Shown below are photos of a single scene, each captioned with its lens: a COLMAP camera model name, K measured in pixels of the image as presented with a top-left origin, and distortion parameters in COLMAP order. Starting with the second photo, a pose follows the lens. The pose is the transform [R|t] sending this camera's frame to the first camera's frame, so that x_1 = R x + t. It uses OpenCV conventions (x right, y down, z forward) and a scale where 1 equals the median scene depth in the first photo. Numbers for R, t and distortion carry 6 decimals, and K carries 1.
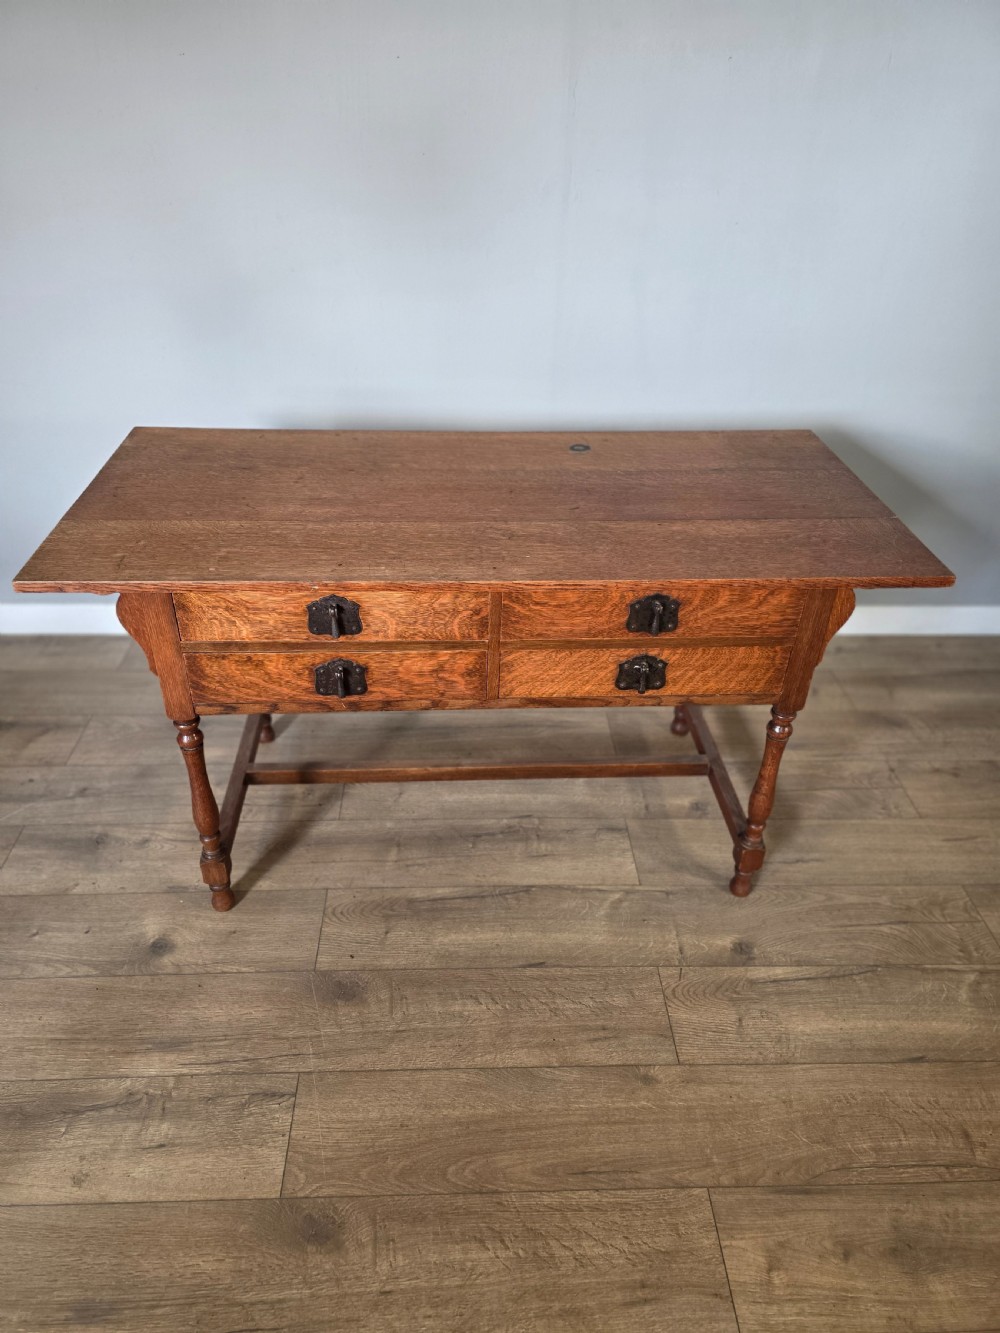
lens RADIAL K [[899.3, 0, 493.9], [0, 899.3, 661.1], [0, 0, 1]] dist [0.065730, -0.070931]
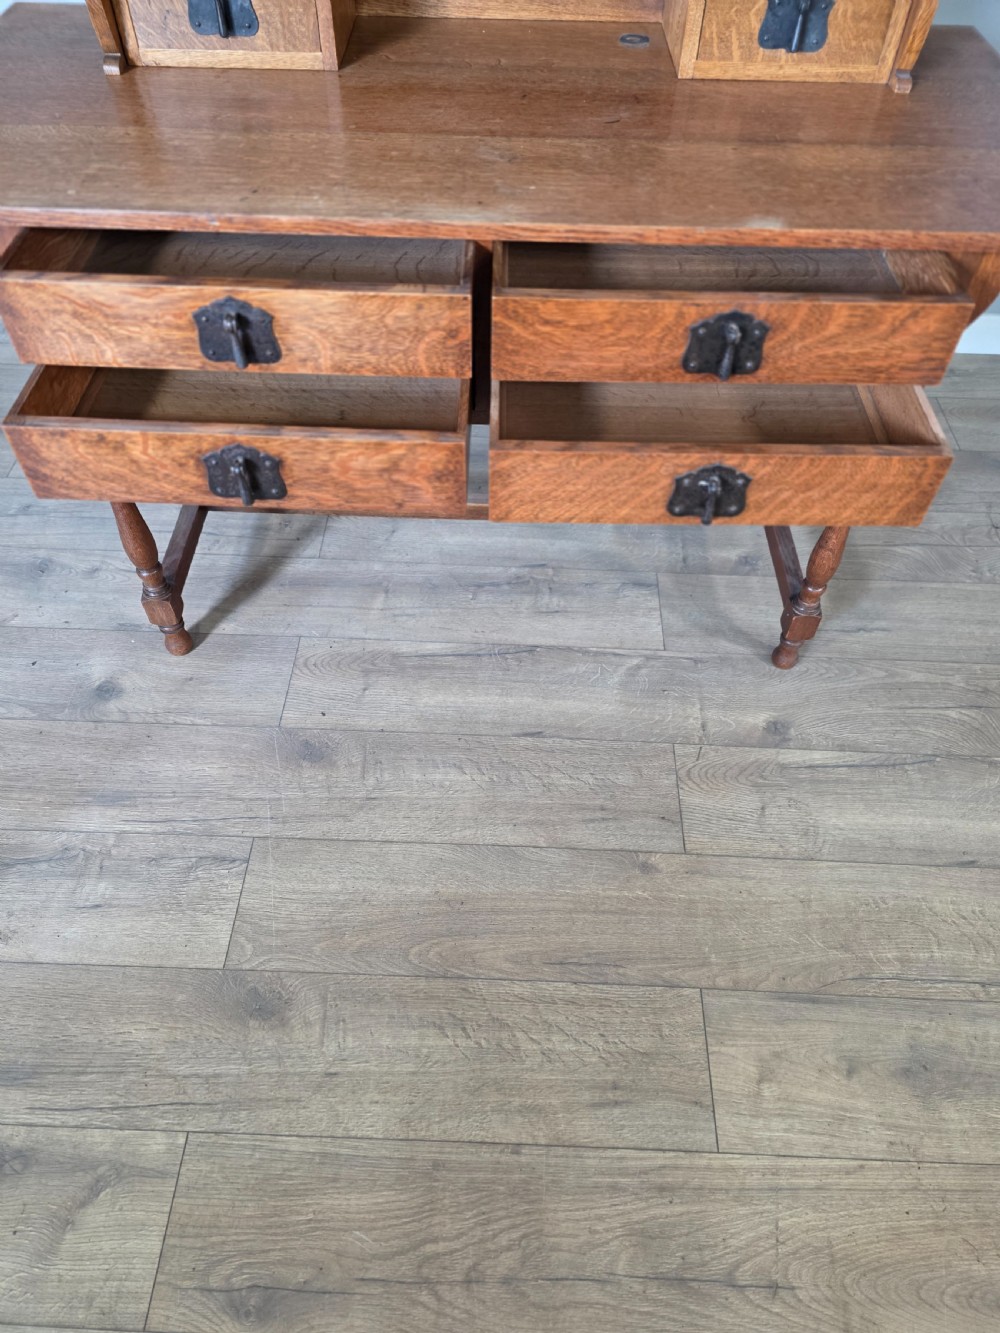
lens RADIAL K [[899.3, 0, 502.3], [0, 899.3, 675.2], [0, 0, 1]] dist [0.065730, -0.070931]
pose [[0.997551, 0.051279, -0.047574, 0.057410], [-0.034792, 0.953771, 0.298515, 0.025657], [0.060682, -0.296129, 0.953218, 0.199499]]
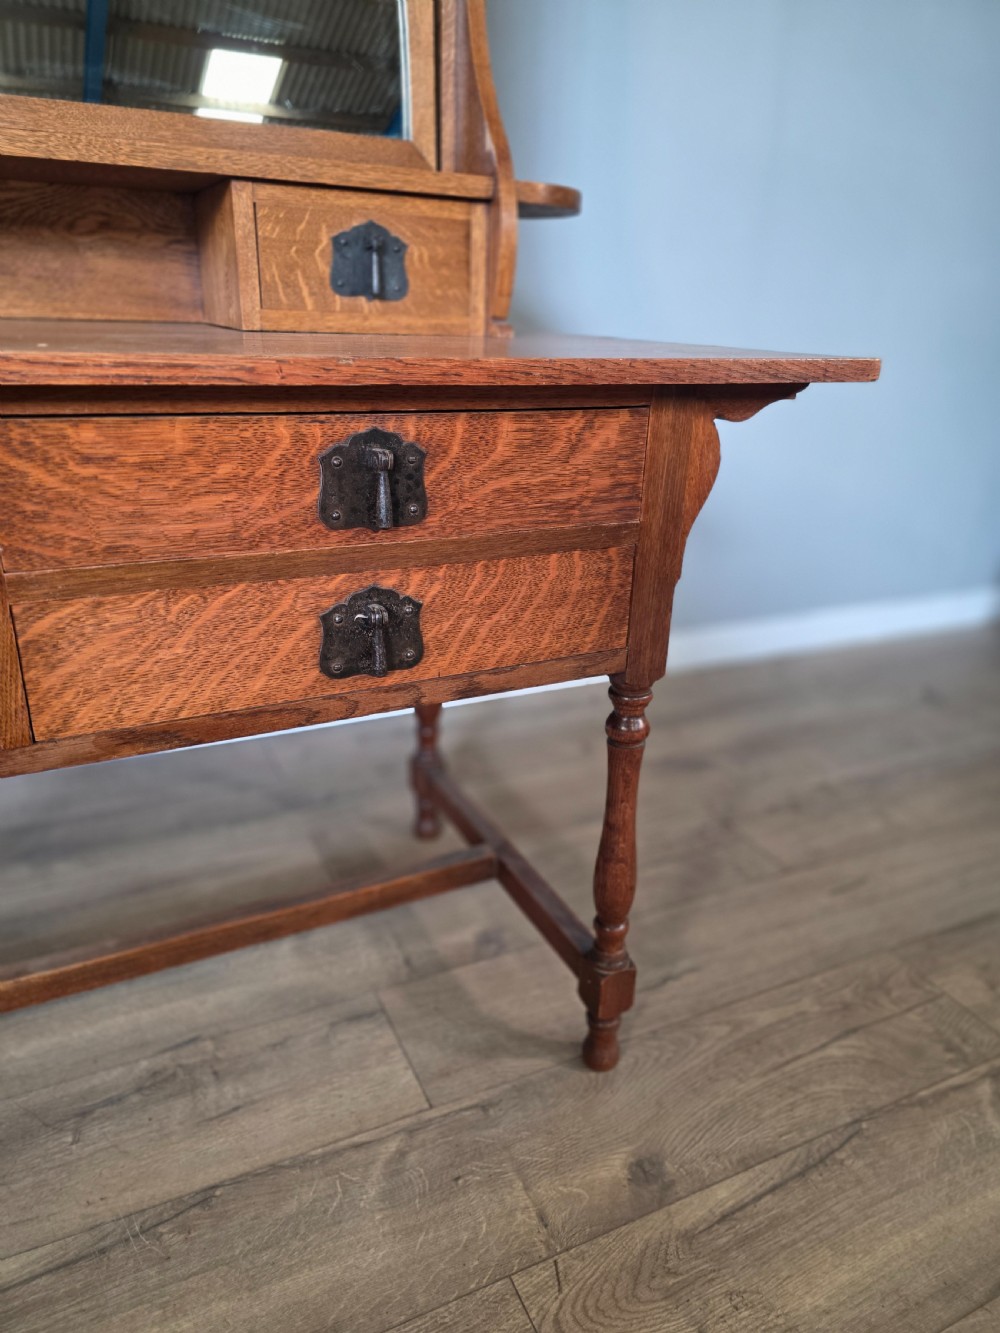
lens RADIAL K [[899.3, 0, 505.8], [0, 899.3, 671.6], [0, 0, 1]] dist [0.065730, -0.070931]
pose [[0.917073, -0.141753, 0.372670, 0.047348], [0.214797, 0.963088, -0.162244, 0.113566], [-0.335915, 0.228838, 0.913671, 0.509405]]
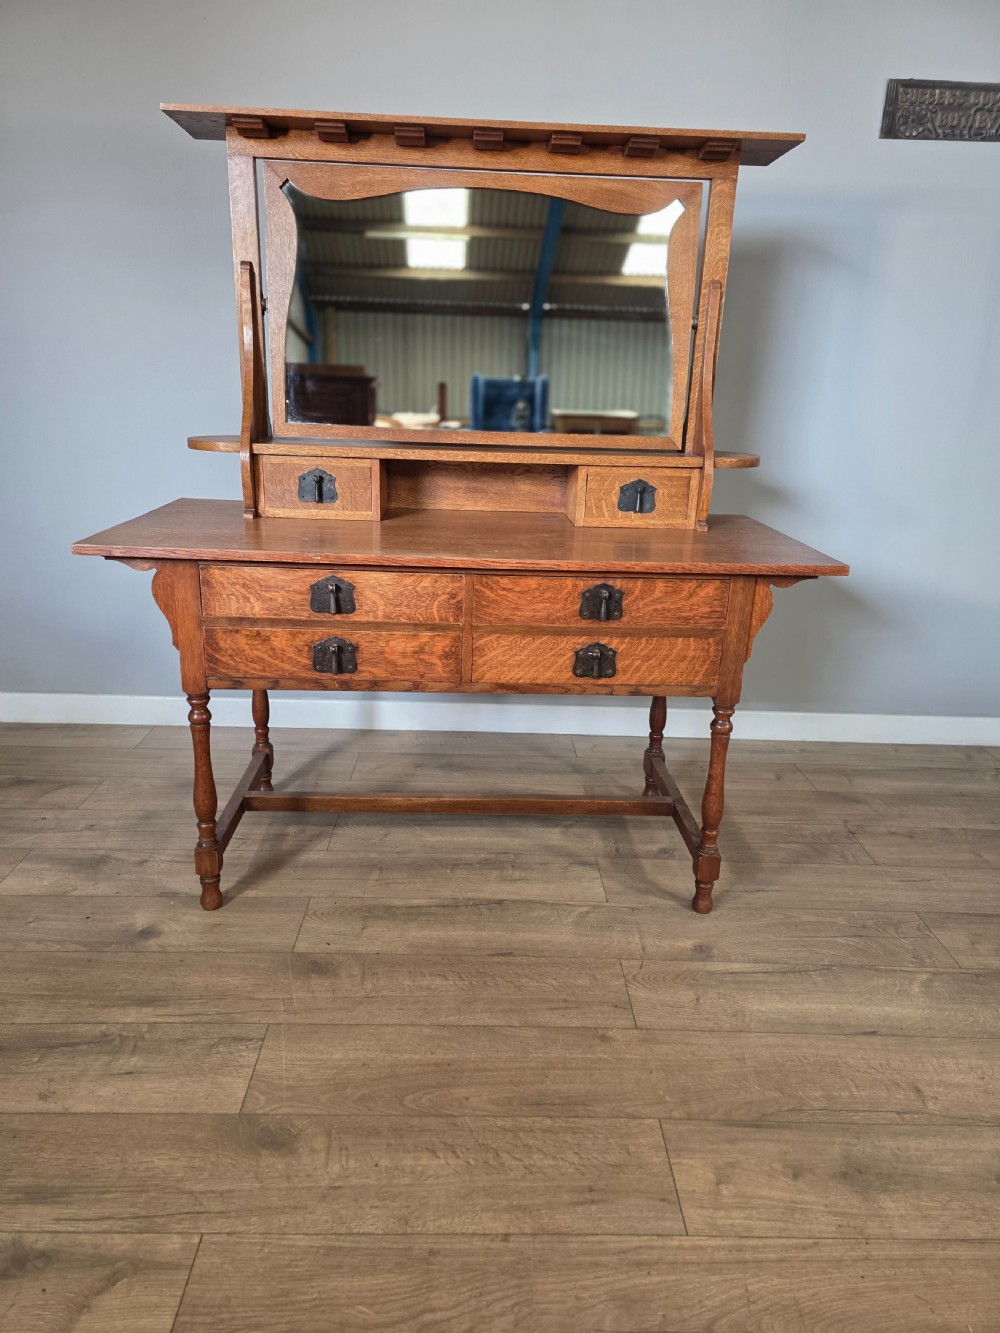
lens RADIAL K [[897.2, 0, 500.7], [0, 897.2, 668.8], [0, 0, 1]] dist [0.081355, -0.087474]
pose [[0.999822, 0.014899, -0.011575, 0.051820], [-0.017553, 0.959495, -0.281177, 0.321876], [0.006917, 0.281330, 0.959586, -0.098723]]
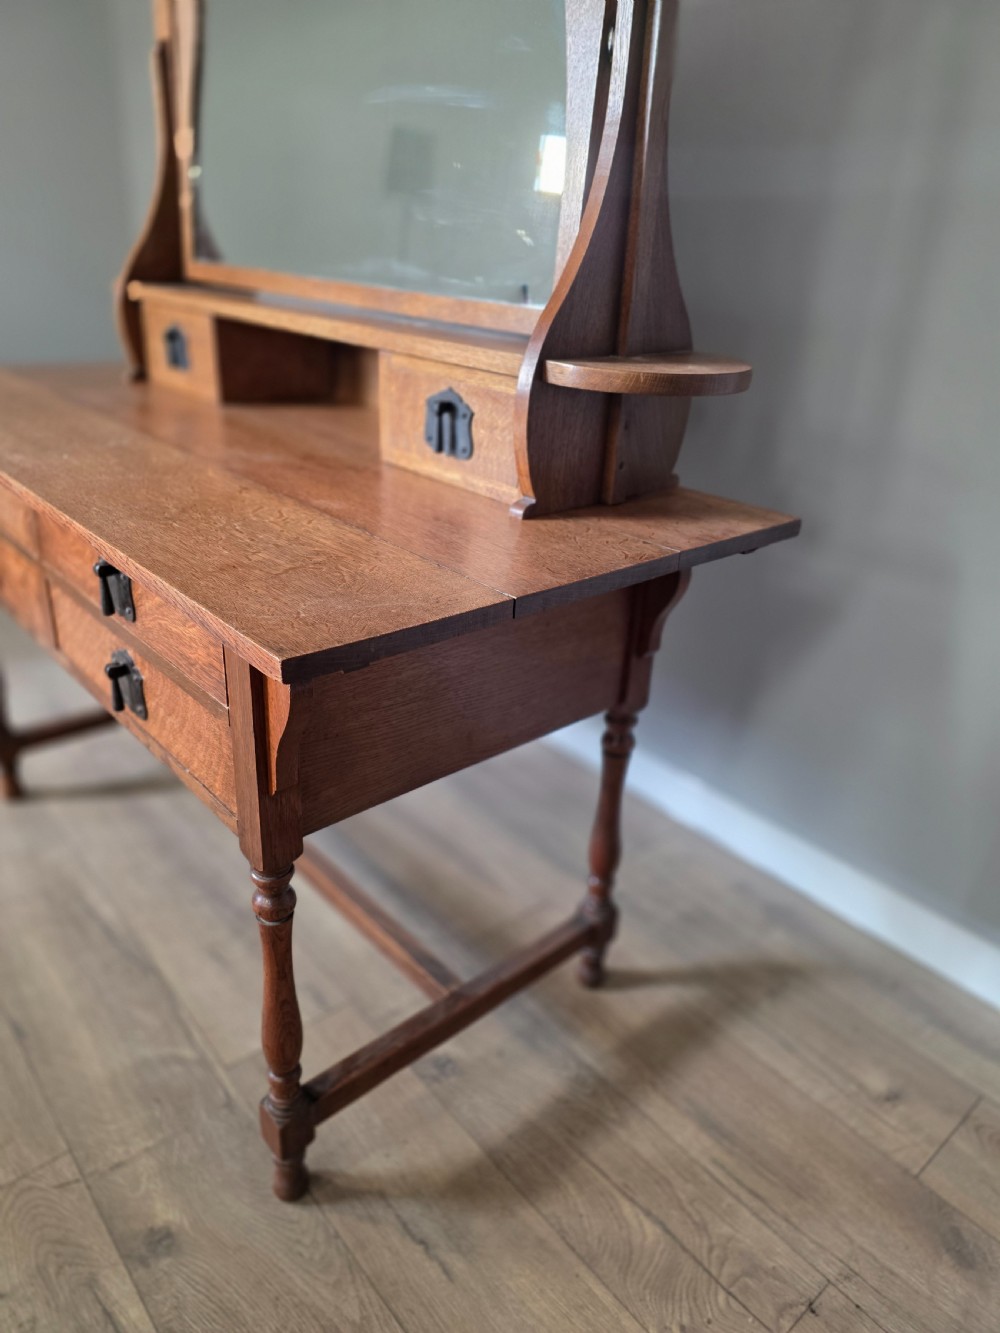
lens RADIAL K [[899.3, 0, 511.6], [0, 899.3, 668.6], [0, 0, 1]] dist [0.065730, -0.070931]
pose [[0.629150, 0.339666, -0.699140, 0.735974], [-0.471870, 0.881661, 0.003710, -0.118489], [0.617665, 0.327569, 0.714975, 0.638597]]
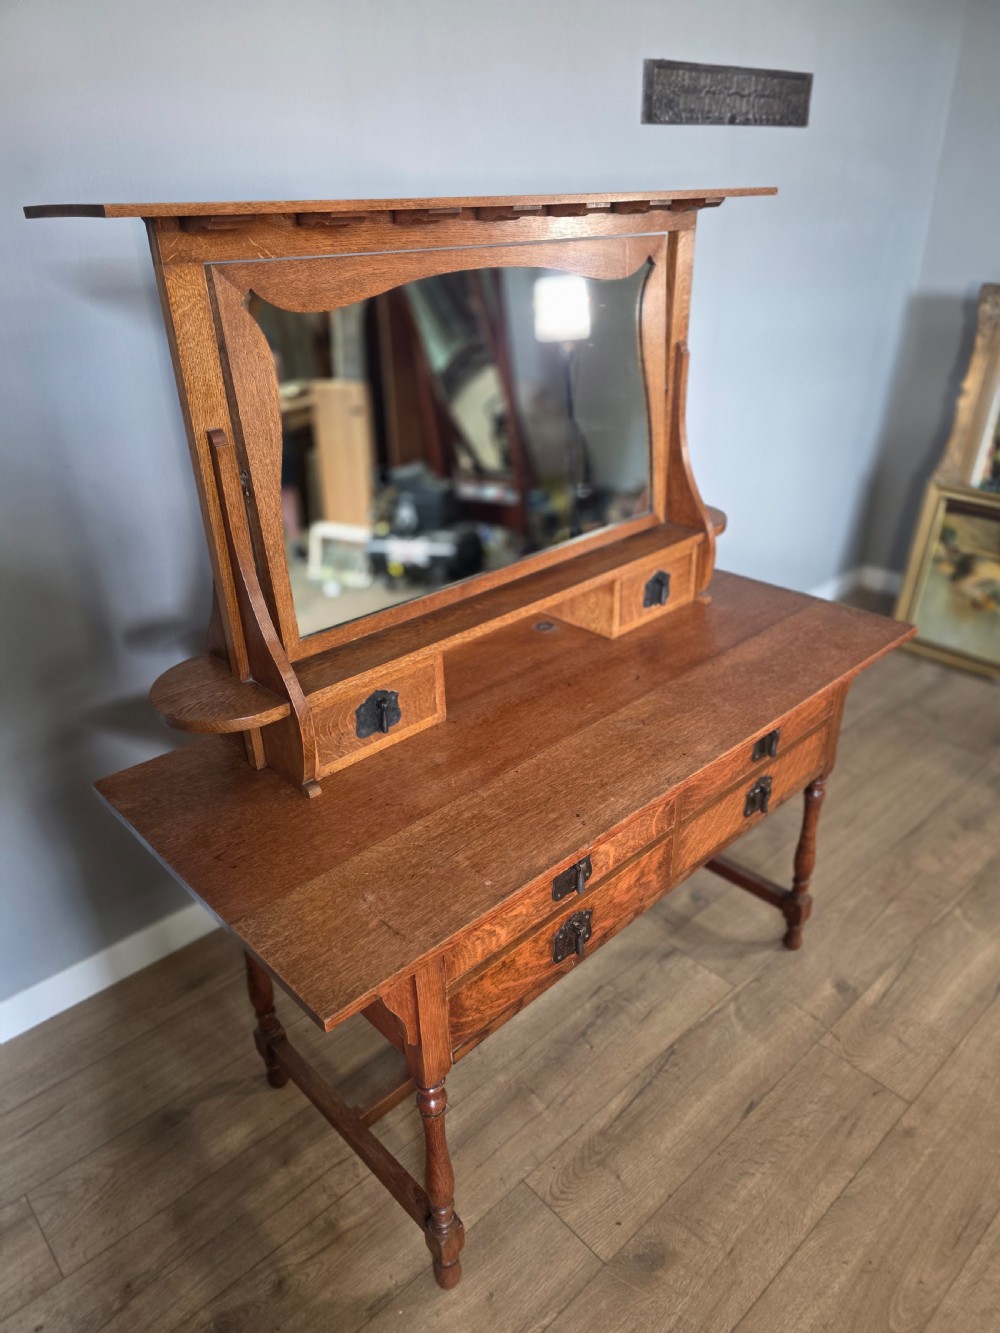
lens RADIAL K [[899.3, 0, 502.1], [0, 899.3, 676.6], [0, 0, 1]] dist [0.065730, -0.070931]
pose [[0.761935, -0.338644, 0.552064, -0.577533], [0.401563, 0.915800, 0.007544, -0.229845], [-0.508135, 0.215940, 0.833768, 0.195235]]
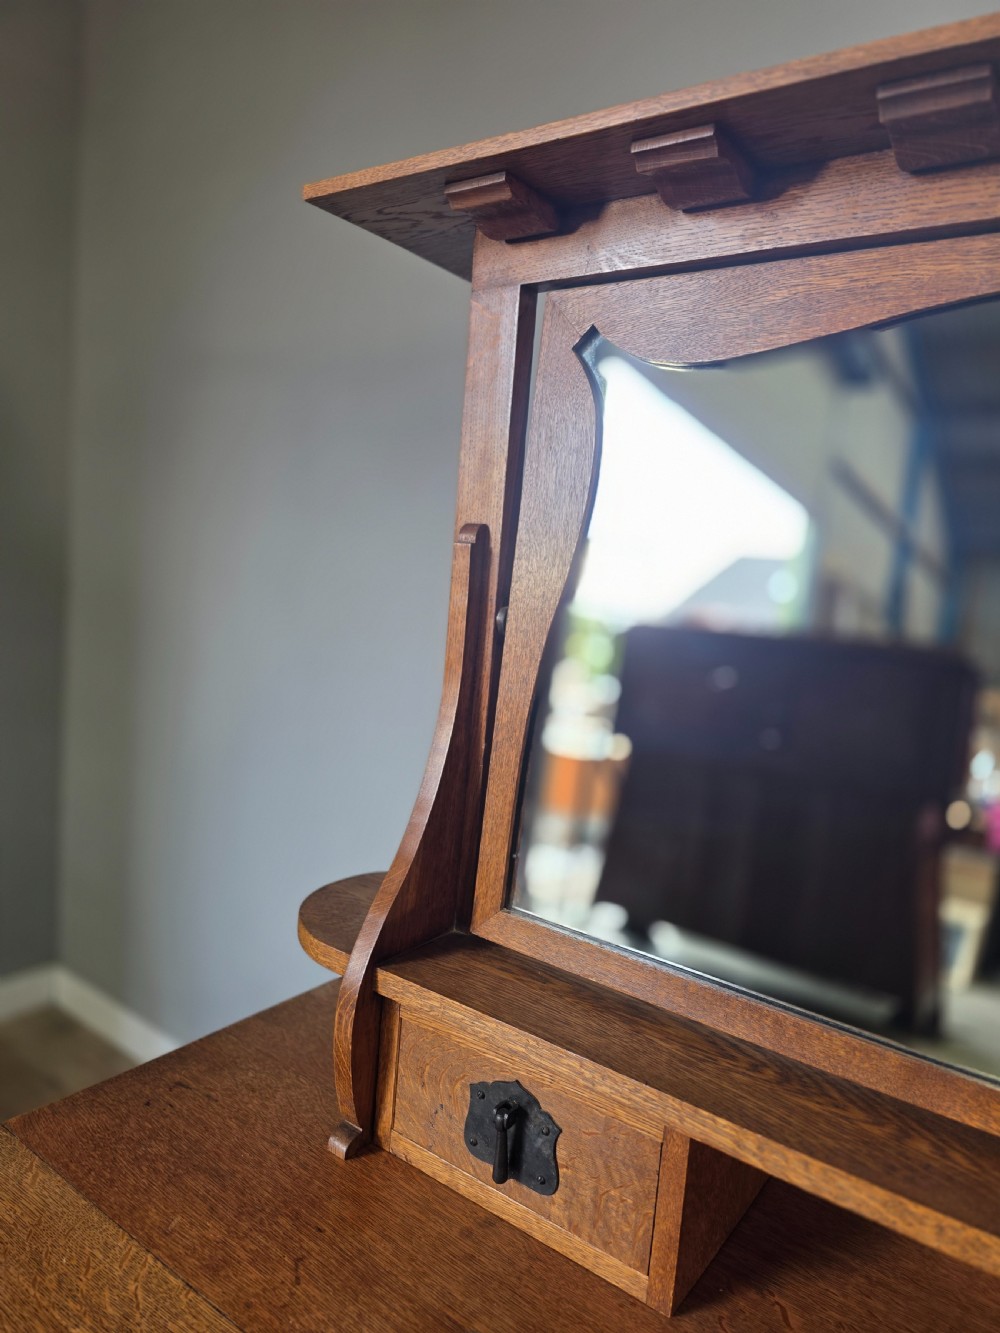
lens RADIAL K [[899.3, 0, 502.6], [0, 899.3, 668.7], [0, 0, 1]] dist [0.065730, -0.070931]
pose [[0.776688, 0.109740, -0.620252, 0.018526], [-0.406575, 0.839444, -0.360598, -0.264019], [0.481095, 0.532251, 0.696604, 0.579486]]
